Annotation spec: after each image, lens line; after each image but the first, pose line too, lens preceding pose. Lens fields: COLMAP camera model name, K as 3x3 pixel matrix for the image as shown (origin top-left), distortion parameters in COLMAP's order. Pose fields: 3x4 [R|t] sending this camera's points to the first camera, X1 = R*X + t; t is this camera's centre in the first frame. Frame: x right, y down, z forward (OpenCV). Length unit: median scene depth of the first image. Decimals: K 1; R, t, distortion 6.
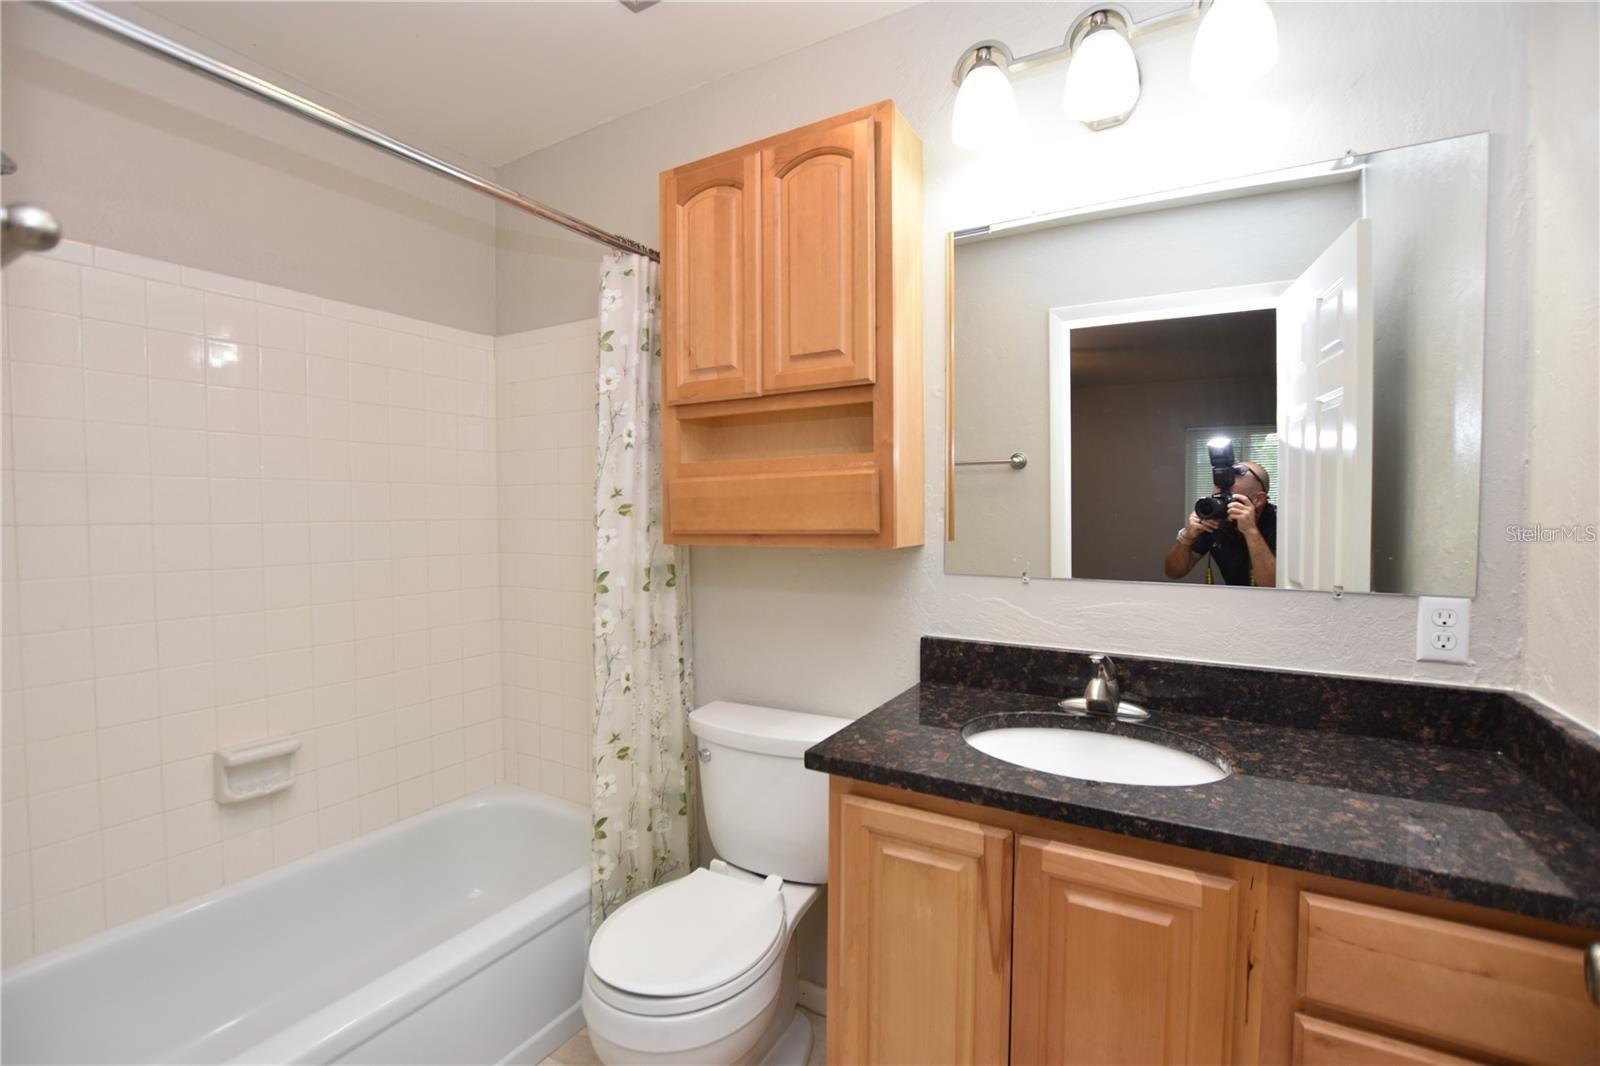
lens RADIAL K [[712.6, 0, 790.2], [0, 712.6, 533.2], [0, 0, 1]] dist [-0.024937, 0.000963]
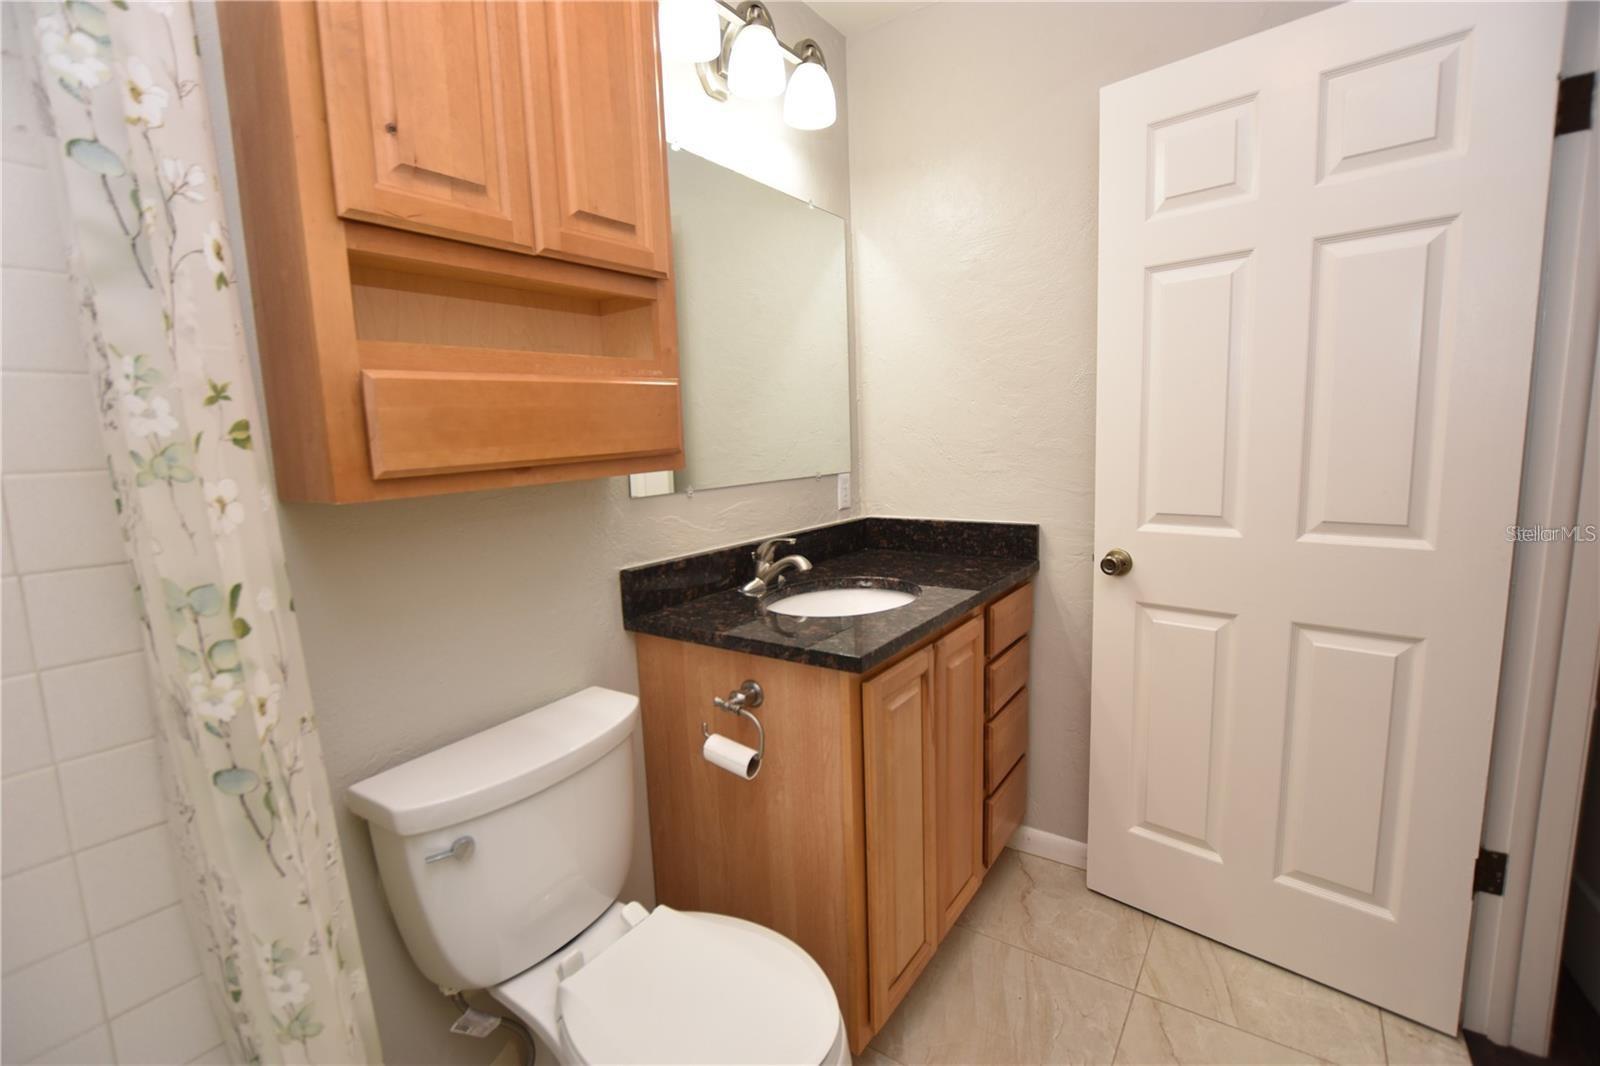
lens RADIAL K [[712.6, 0, 790.2], [0, 712.6, 533.2], [0, 0, 1]] dist [-0.024937, 0.000963]
pose [[0.091182, -0.140533, 0.985868, -0.699033], [0.065761, 0.988681, 0.134851, -0.010422], [-0.993661, 0.052536, 0.099392, 0.711257]]
